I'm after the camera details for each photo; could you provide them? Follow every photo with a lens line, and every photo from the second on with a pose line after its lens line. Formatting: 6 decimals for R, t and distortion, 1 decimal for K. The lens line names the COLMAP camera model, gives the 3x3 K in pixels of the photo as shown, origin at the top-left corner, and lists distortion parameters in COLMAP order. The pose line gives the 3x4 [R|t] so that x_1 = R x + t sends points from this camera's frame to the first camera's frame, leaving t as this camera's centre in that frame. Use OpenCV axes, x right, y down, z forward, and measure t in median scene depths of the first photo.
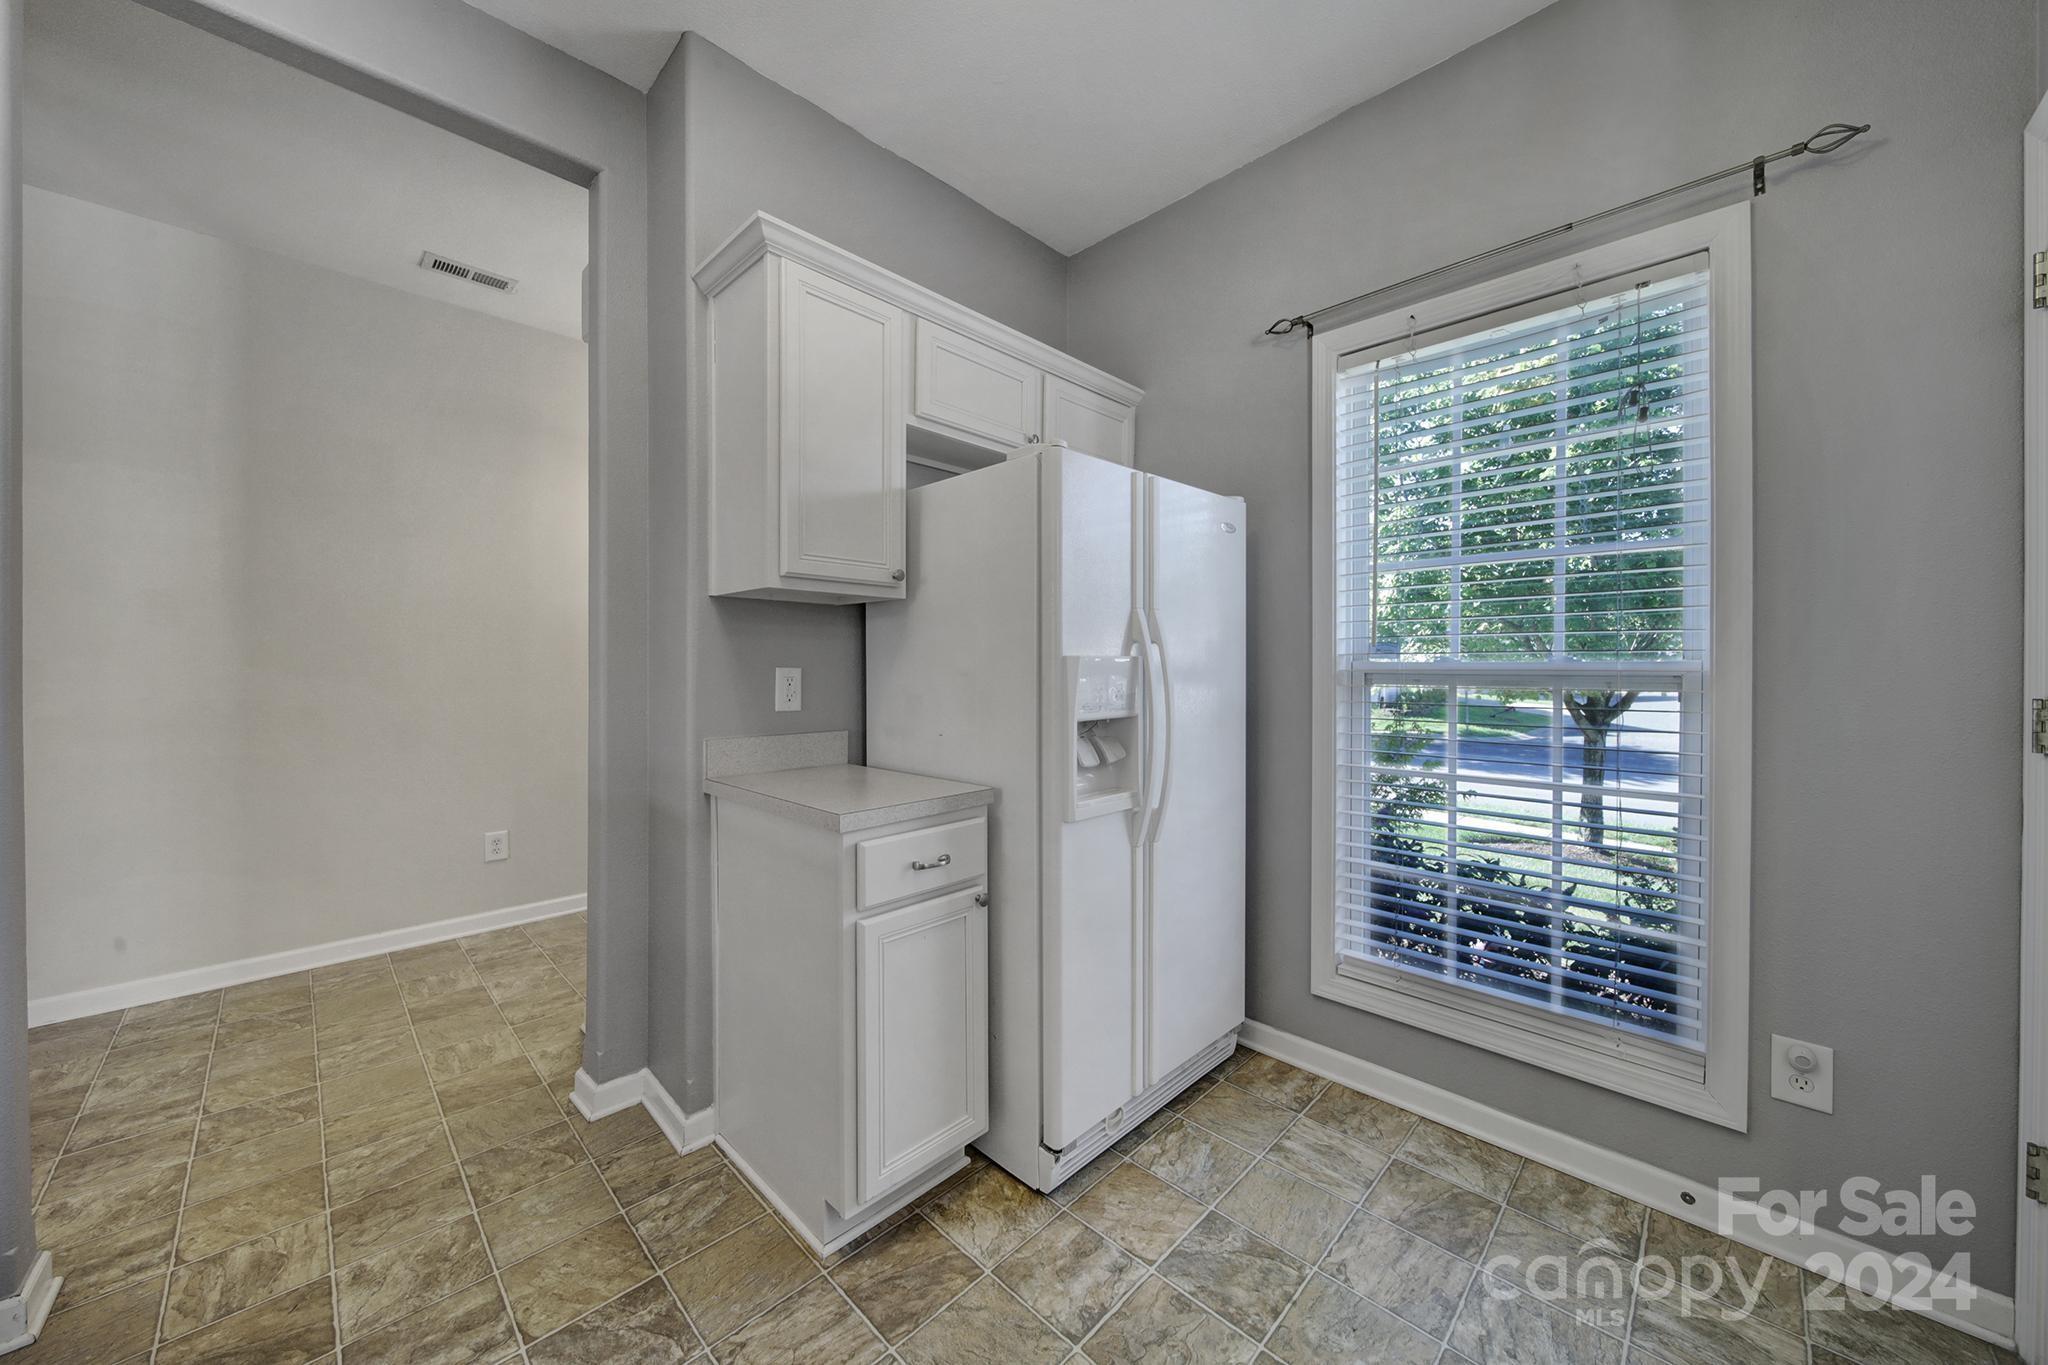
lens RADIAL K [[728.1, 0, 1017.7], [0, 728.1, 678.2], [0, 0, 1]] dist [0.005277, -0.000809]
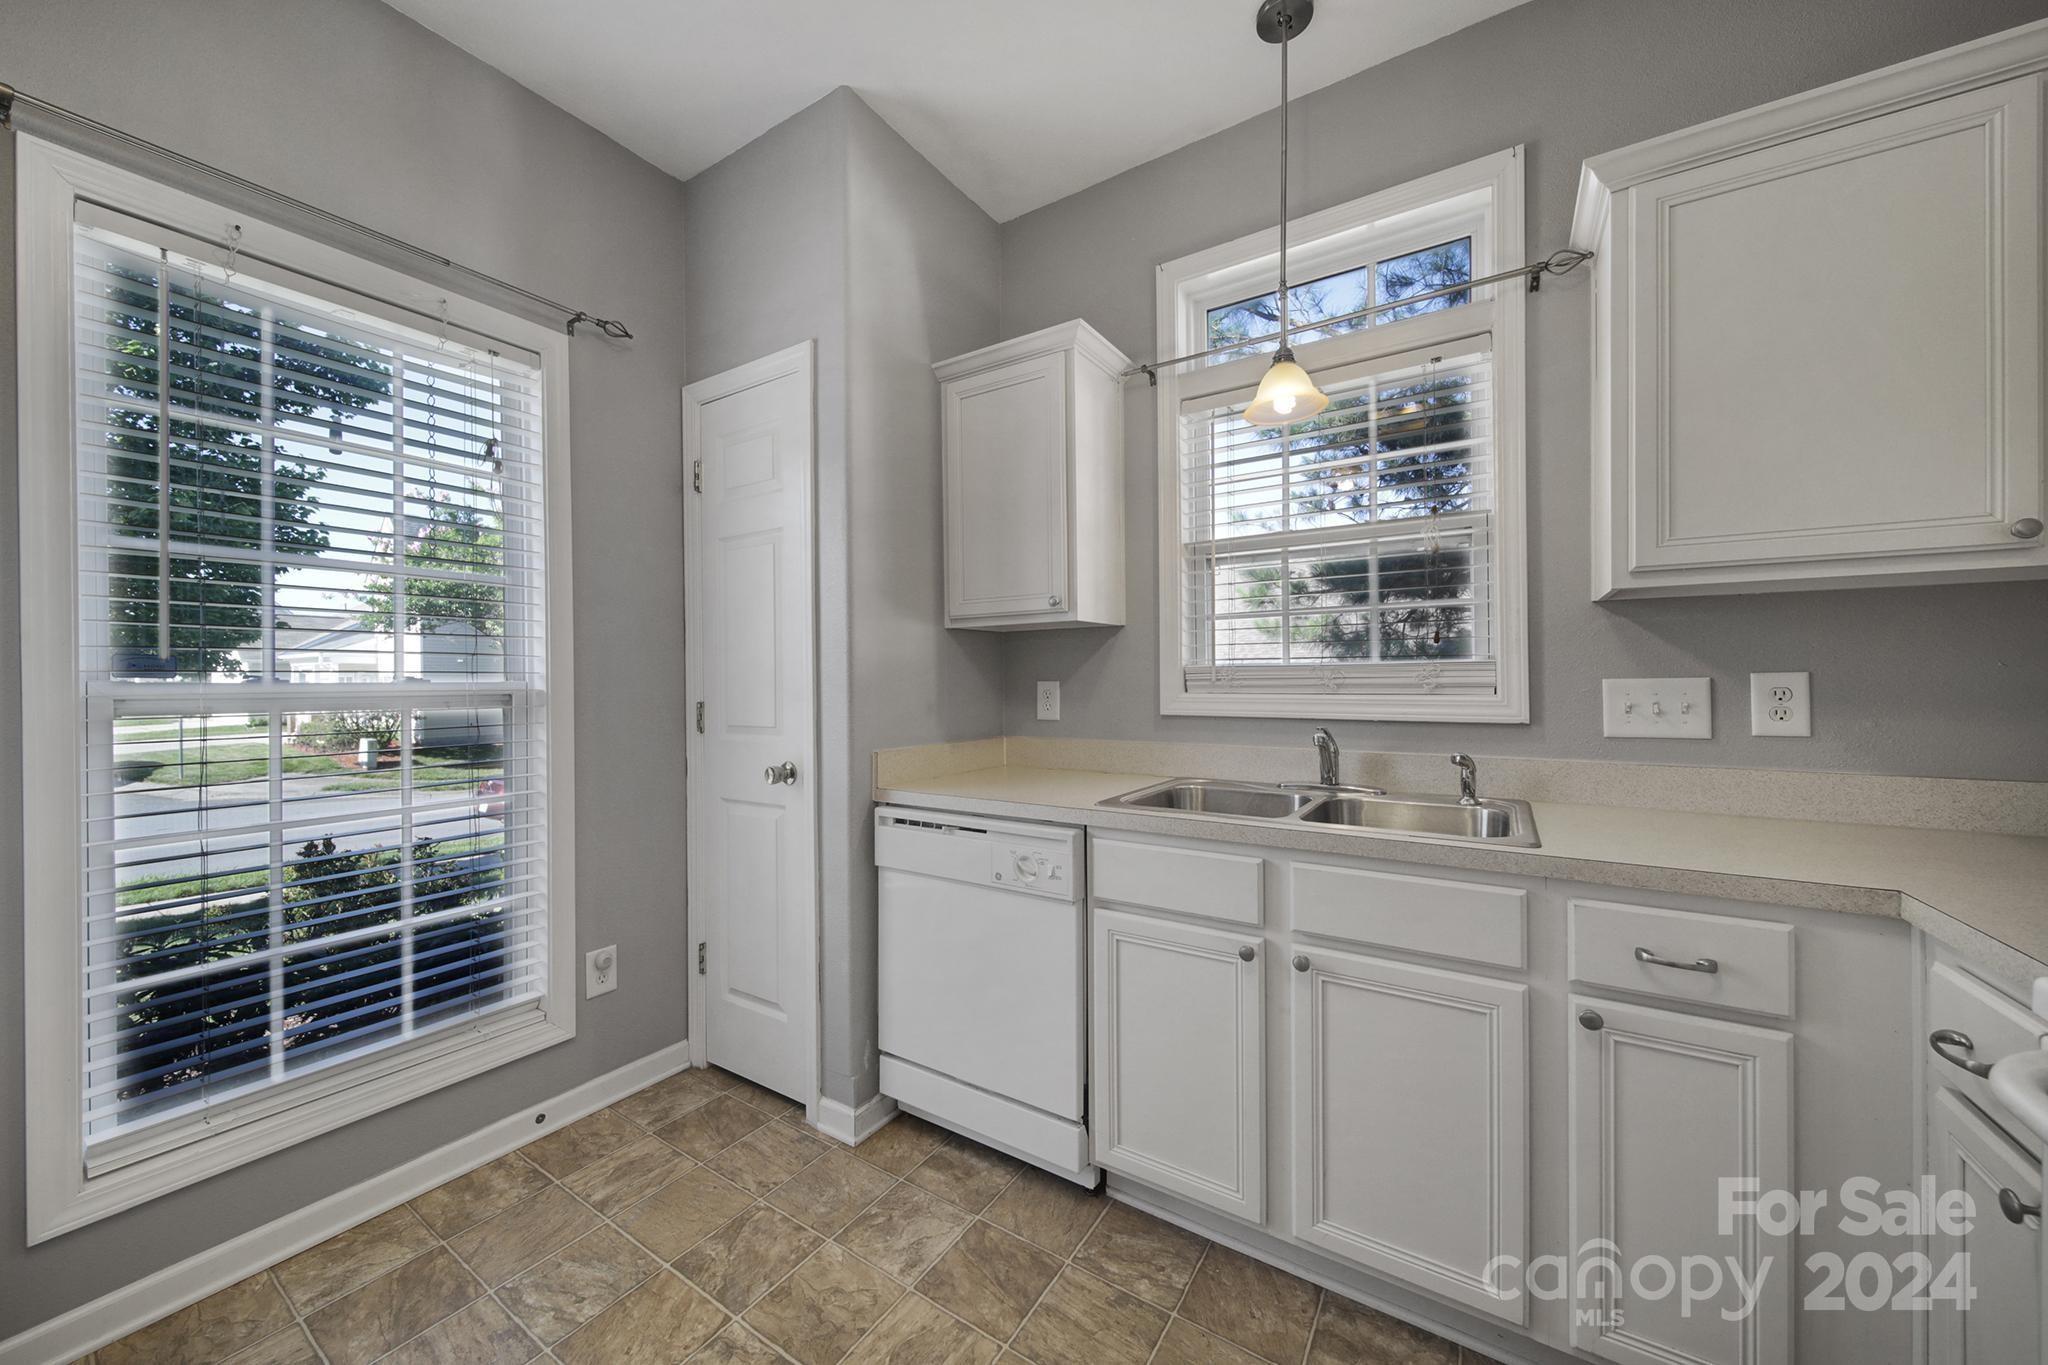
lens RADIAL K [[728.1, 0, 1018.3], [0, 728.1, 695.2], [0, 0, 1]] dist [0.005277, -0.000809]
pose [[-0.186301, -0.016587, 0.982353, -0.429393], [0.025059, 0.999452, 0.021628, -0.007110], [-0.982173, 0.028646, -0.185783, 0.420760]]
